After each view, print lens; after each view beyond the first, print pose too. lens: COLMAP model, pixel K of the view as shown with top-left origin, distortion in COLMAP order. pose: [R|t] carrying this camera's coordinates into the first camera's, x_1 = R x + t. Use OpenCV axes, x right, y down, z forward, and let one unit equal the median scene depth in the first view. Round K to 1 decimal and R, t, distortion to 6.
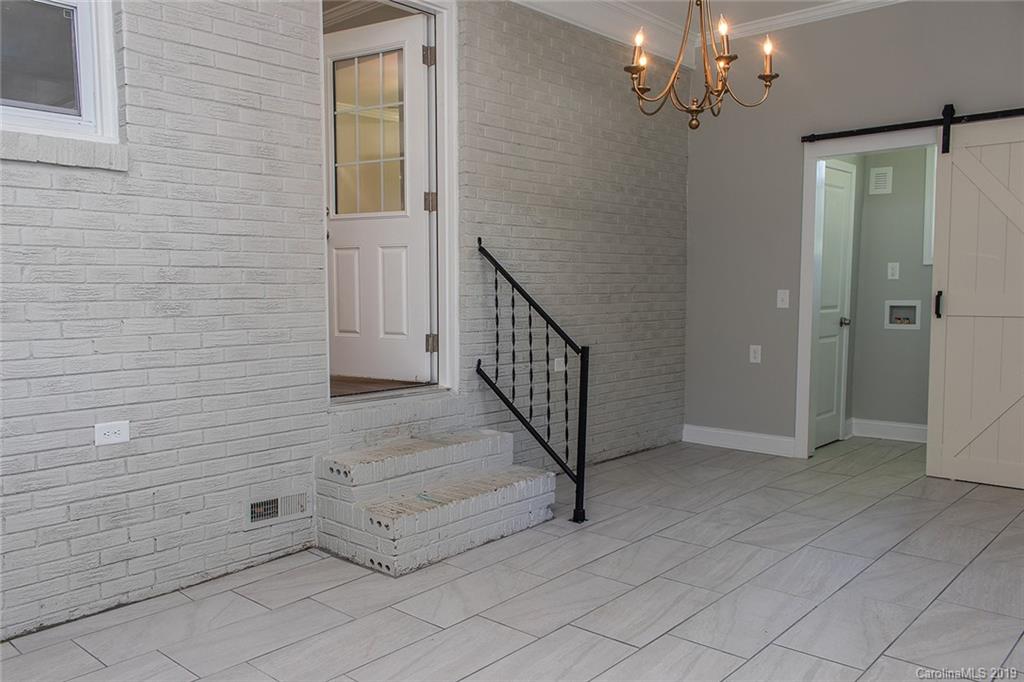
lens RADIAL K [[823.2, 0, 505.6], [0, 823.2, 347.1], [0, 0, 1]] dist [0.005947, 0.009529]
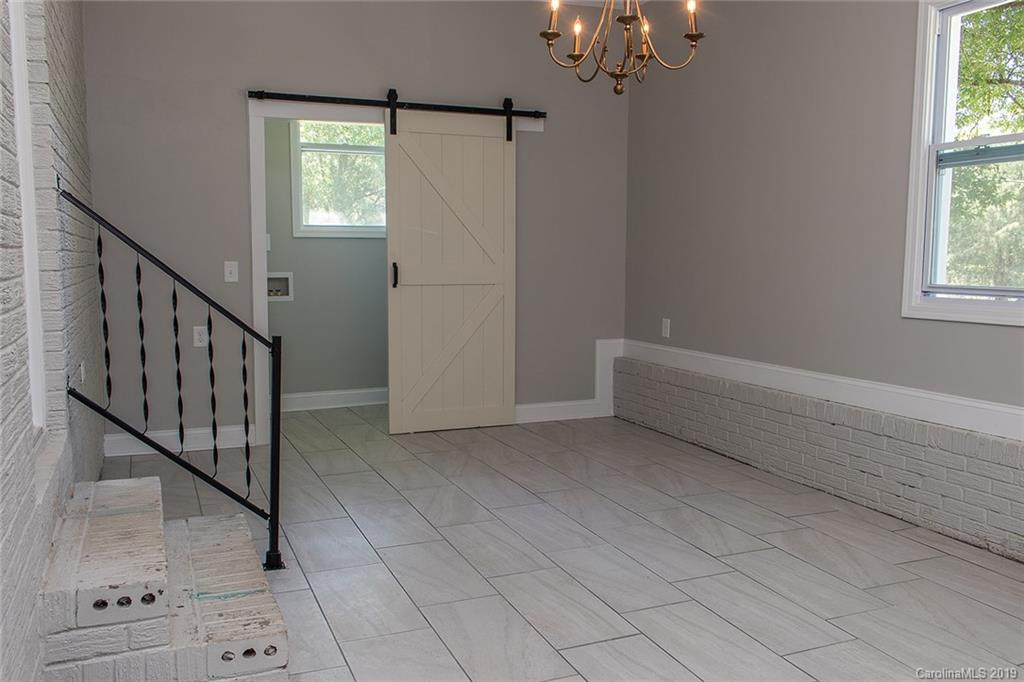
lens RADIAL K [[850.4, 0, 512.0], [0, 850.4, 341.0], [0, 0, 1]] dist [0.029699, 0.004735]
pose [[0.425522, -0.084564, 0.900988, -0.506624], [0.065109, 0.995905, 0.062722, -0.030472], [-0.902603, 0.031973, 0.429286, 0.461064]]
